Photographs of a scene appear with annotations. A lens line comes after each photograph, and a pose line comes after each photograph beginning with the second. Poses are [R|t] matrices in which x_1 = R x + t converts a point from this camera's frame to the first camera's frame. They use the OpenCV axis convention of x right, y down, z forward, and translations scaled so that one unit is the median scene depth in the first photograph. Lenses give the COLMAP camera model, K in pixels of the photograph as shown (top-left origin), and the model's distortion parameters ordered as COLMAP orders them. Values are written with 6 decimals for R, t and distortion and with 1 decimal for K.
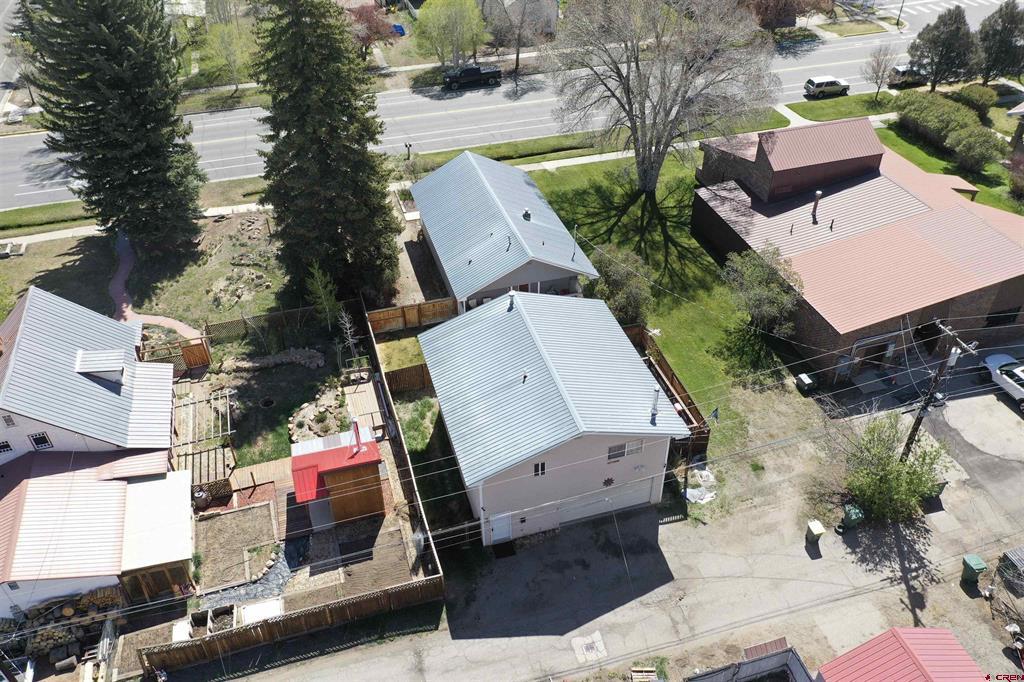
lens RADIAL K [[802.3, 0, 517.5], [0, 802.3, 342.8], [0, 0, 1]] dist [-0.001243, 0.000522]
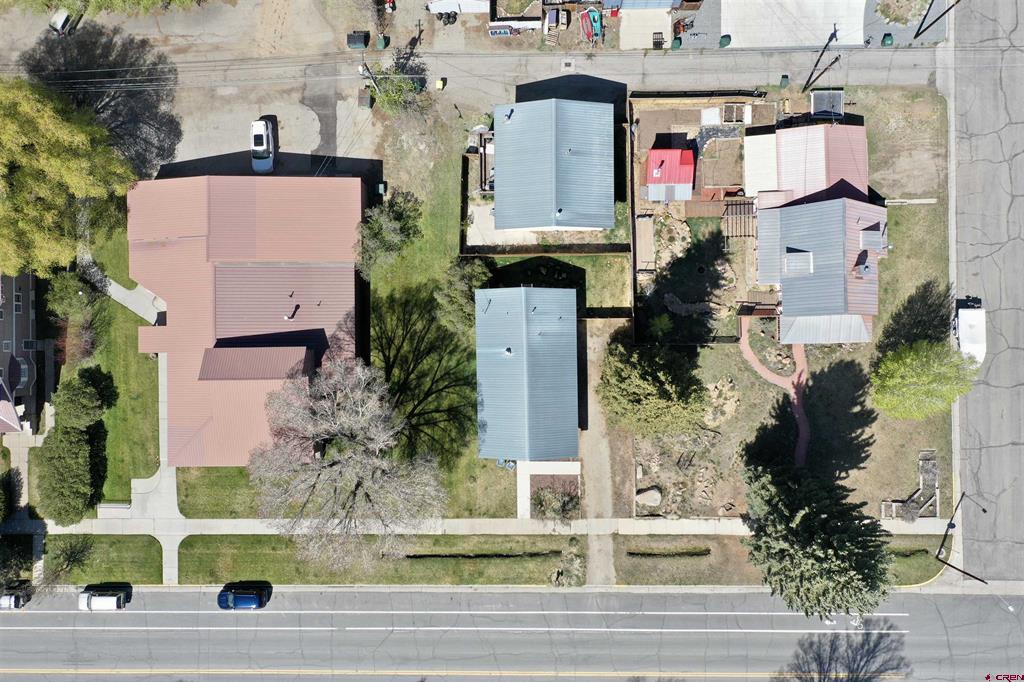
lens RADIAL K [[802.3, 0, 517.5], [0, 802.3, 342.8], [0, 0, 1]] dist [-0.001243, 0.000522]
pose [[-0.958037, -0.282742, 0.047146, -0.074997], [0.213229, -0.593035, 0.776429, -1.394057], [-0.191569, 0.753901, 0.628439, 0.164486]]
